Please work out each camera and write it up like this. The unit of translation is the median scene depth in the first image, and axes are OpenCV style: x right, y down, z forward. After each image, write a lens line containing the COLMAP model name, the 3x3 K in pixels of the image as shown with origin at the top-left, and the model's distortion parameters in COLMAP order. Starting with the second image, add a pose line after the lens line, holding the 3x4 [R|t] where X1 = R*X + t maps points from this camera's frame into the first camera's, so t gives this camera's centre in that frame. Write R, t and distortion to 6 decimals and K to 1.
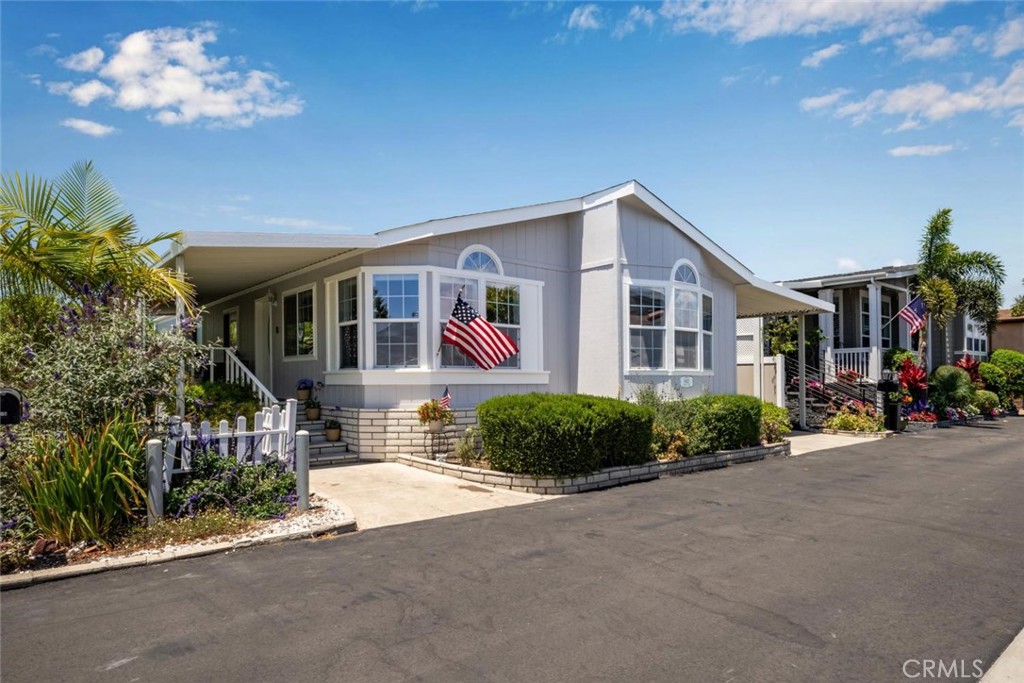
lens RADIAL K [[620.1, 0, 513.1], [0, 620.1, 378.5], [0, 0, 1]] dist [-0.034653, 0.000130]
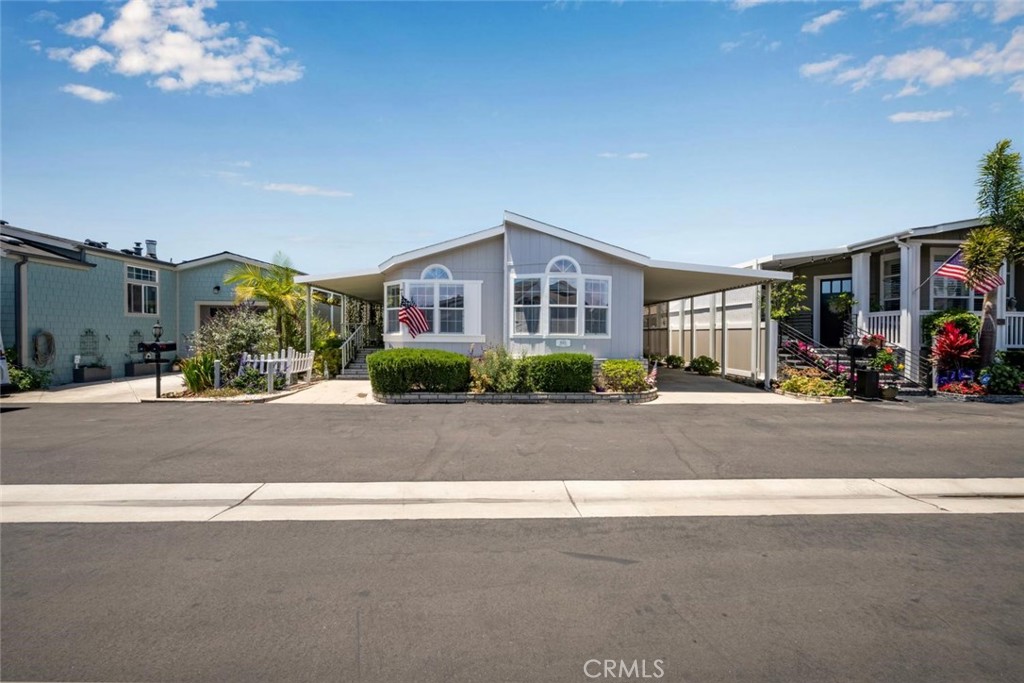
lens RADIAL K [[403.5, 0, 512.0], [0, 403.5, 341.5], [0, 0, 1]] dist [0.000034, 0.000046]
pose [[0.781360, 0.017261, -0.623841, 0.791696], [-0.007991, 0.999812, 0.017656, -0.013902], [0.624029, -0.008810, 0.781352, 0.214141]]
